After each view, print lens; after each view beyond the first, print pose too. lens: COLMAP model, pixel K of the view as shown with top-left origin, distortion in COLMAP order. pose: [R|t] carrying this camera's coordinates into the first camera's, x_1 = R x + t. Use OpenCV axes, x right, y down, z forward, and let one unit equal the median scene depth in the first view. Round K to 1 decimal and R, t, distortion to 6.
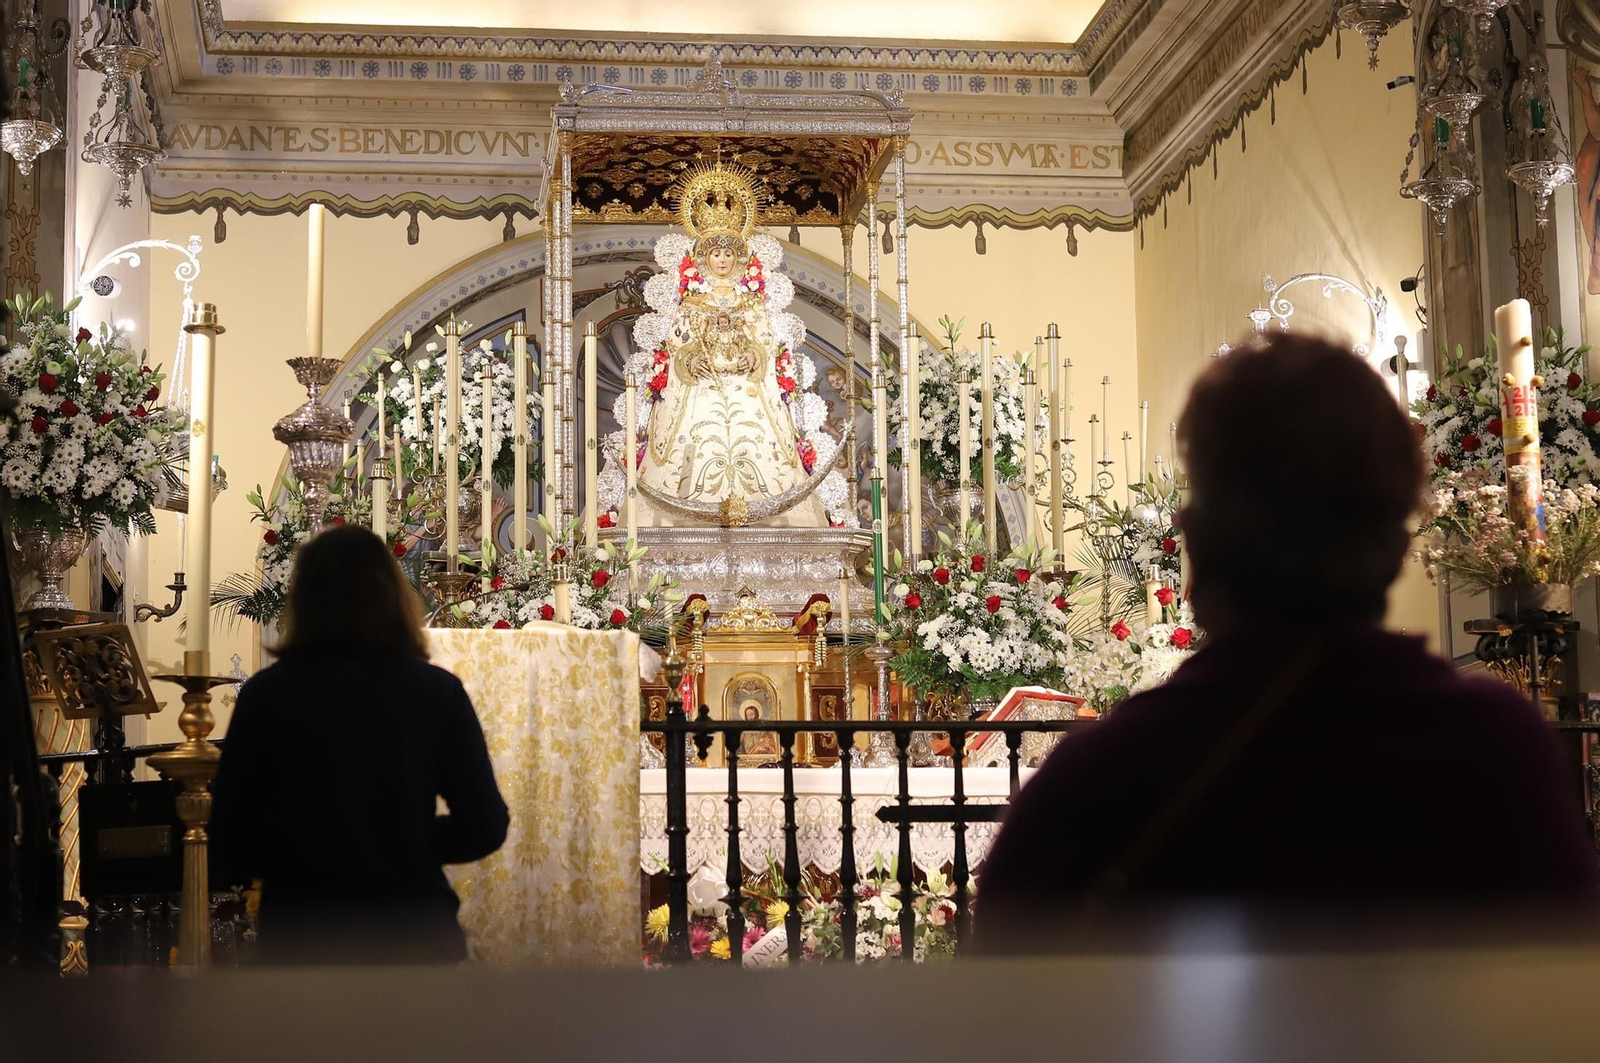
lens RADIAL K [[3178.3, 0, 687.8], [0, 3178.3, 594.8], [0, 0, 1]] dist [-0.104841, -0.001400]
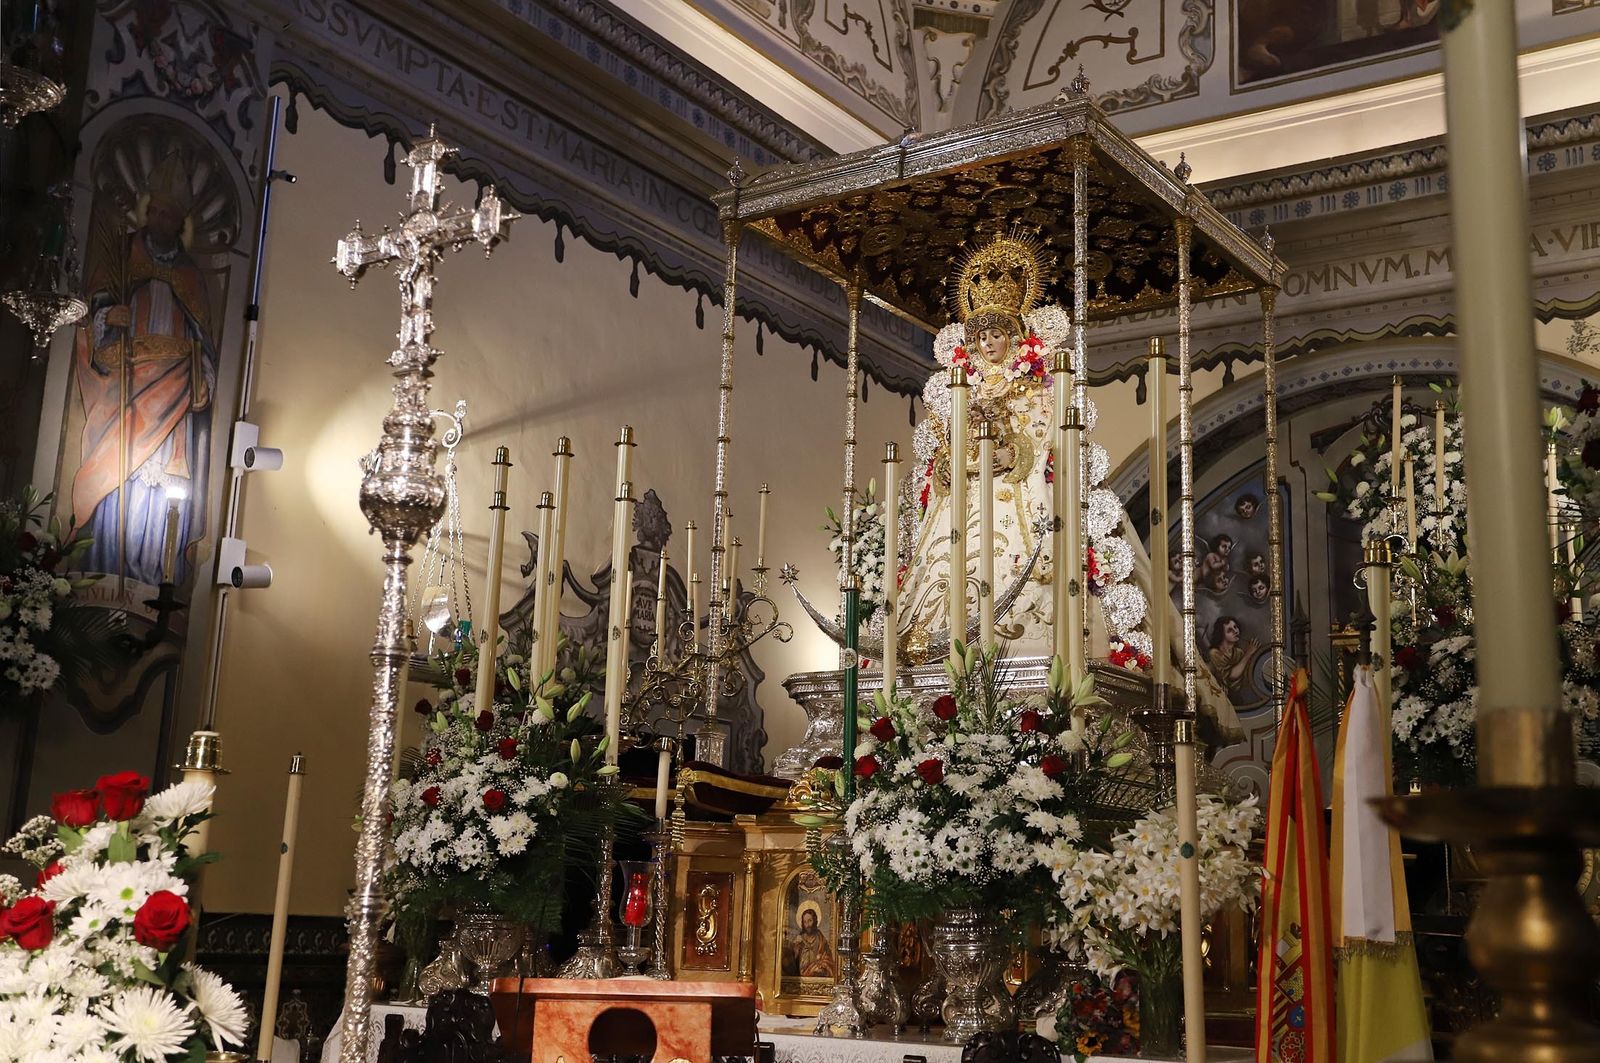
lens RADIAL K [[1822.1, 0, 819.5], [0, 1822.1, 507.2], [0, 0, 1]] dist [0.026649, 0.050253]
pose [[0.771836, -0.109507, -0.626321, 0.272258], [0.037059, 0.991130, -0.127621, -0.003184], [0.634741, 0.075291, 0.769048, 0.606787]]
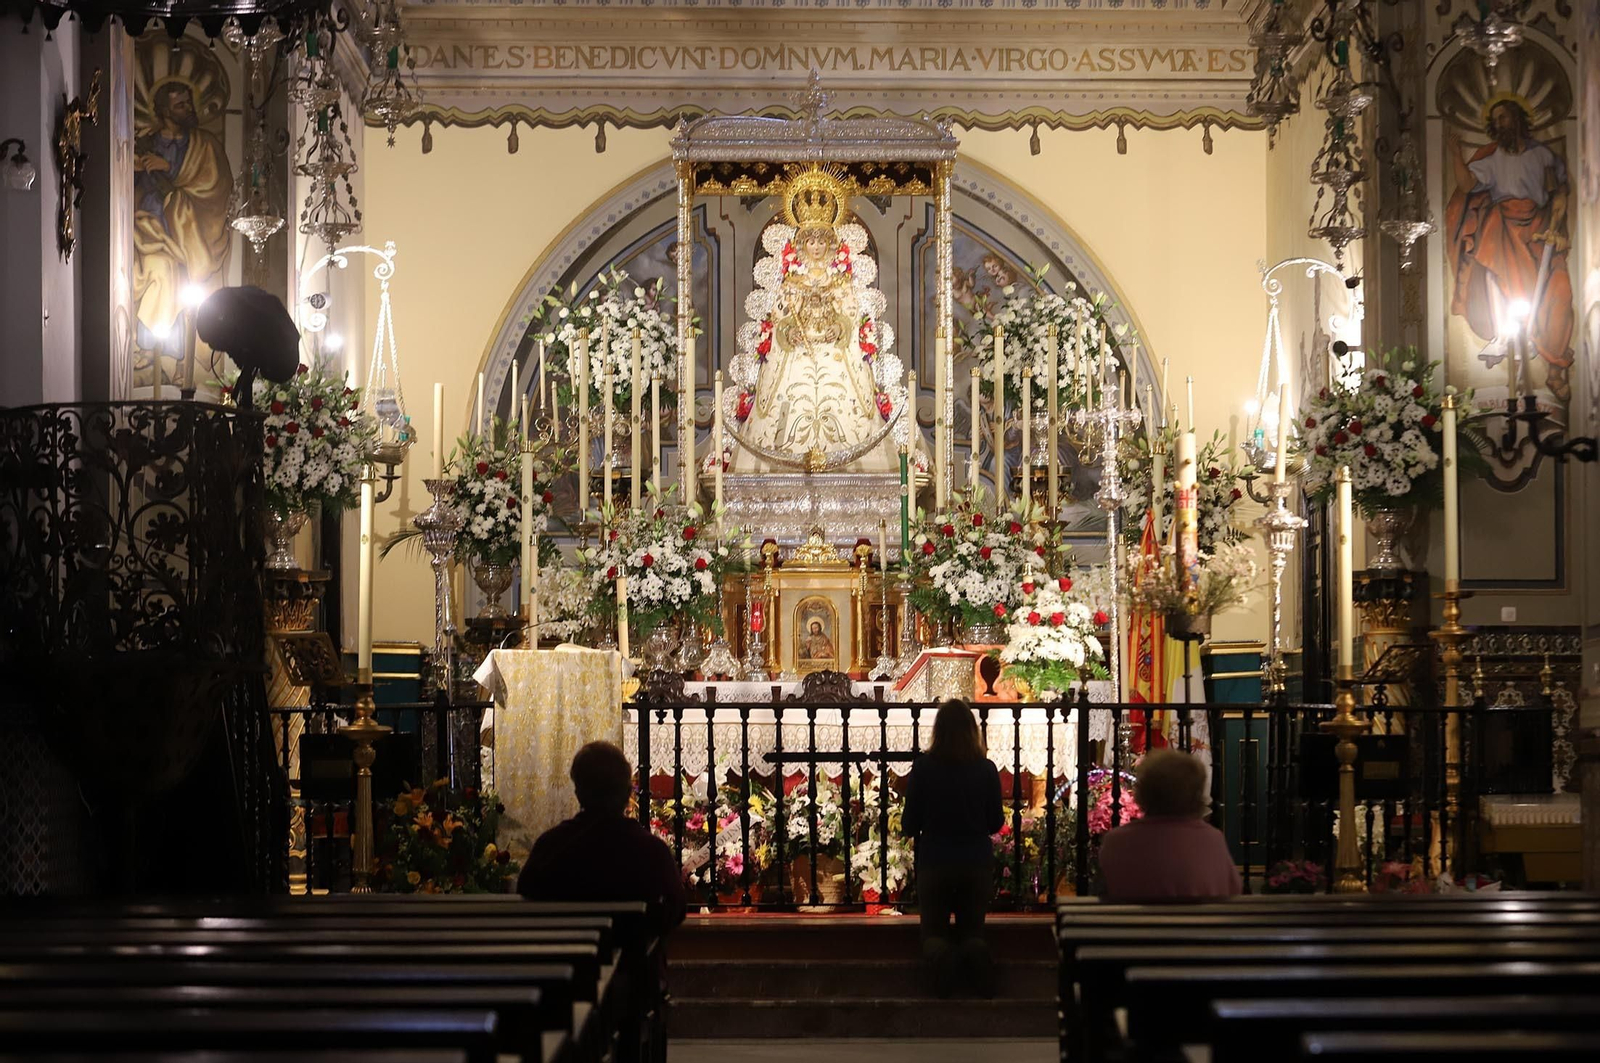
lens RADIAL K [[4688.3, 0, 800.0], [0, 4688.3, 531.5], [0, 0, 1]] dist [-0.074072, 0.952922]
pose [[0.996206, 0.004973, -0.086884, 0.163392], [0.001586, 0.997163, 0.075261, -0.132519], [0.087012, -0.075114, 0.993371, -0.817445]]
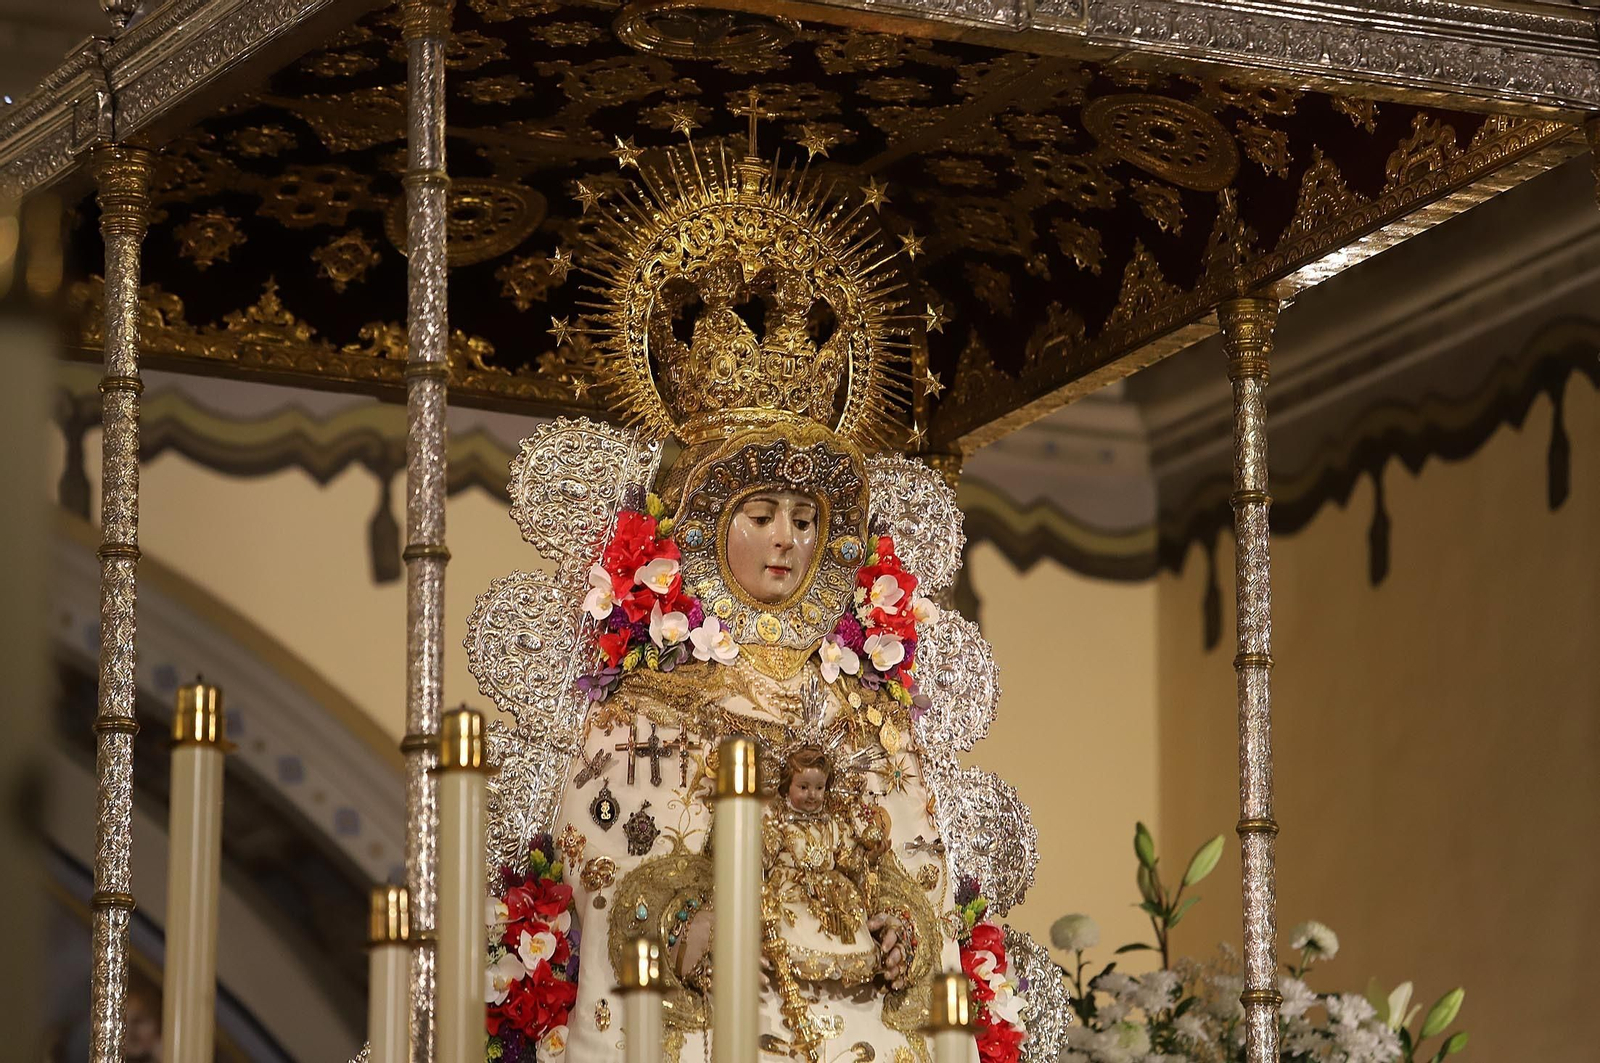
lens RADIAL K [[8611.4, 0, 800.0], [0, 8611.4, 531.5], [0, 0, 1]] dist [1.210959, 0.933084]
pose [[0.931926, 0.095370, 0.349883, -0.228573], [-0.050334, 0.989479, -0.135641, -0.012892], [-0.359138, 0.108796, 0.926921, 0.362429]]
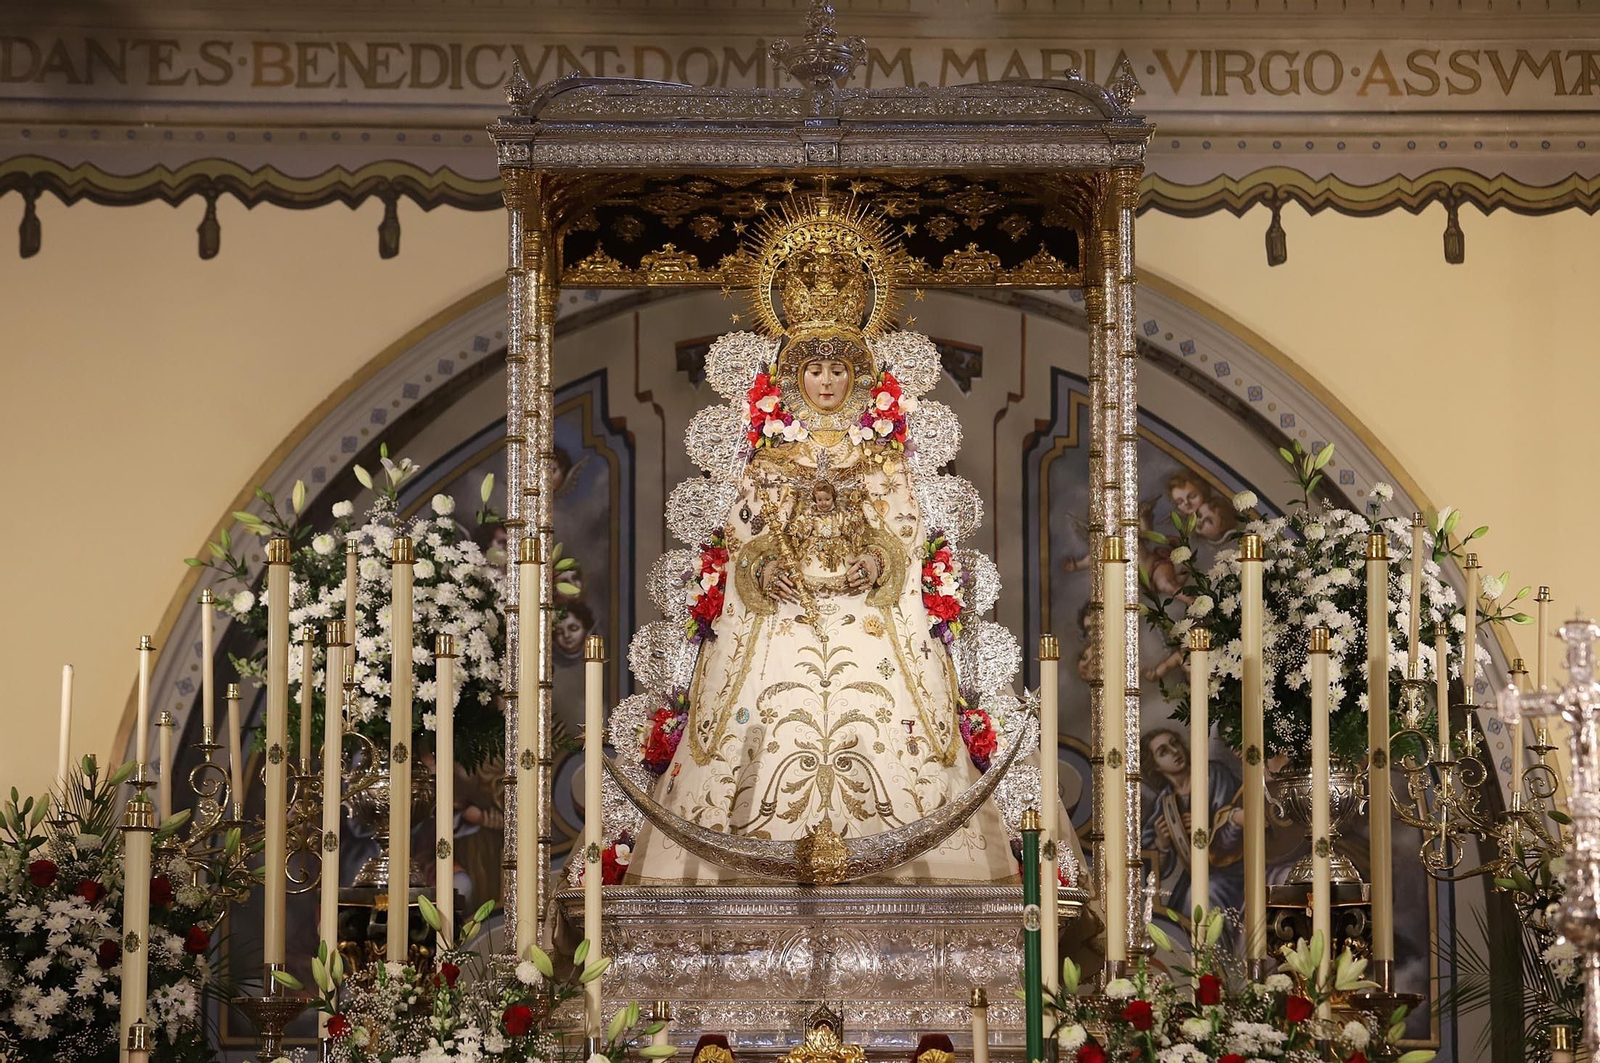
lens RADIAL K [[6246.4, 0, 830.2], [0, 6246.4, 534.0], [0, 0, 1]] dist [0.286018, 5.370539]
pose [[0.996324, -0.001506, -0.085652, 0.104100], [0.000560, 0.999939, -0.011067, -0.067208], [0.085663, 0.010978, 0.996264, -0.074643]]
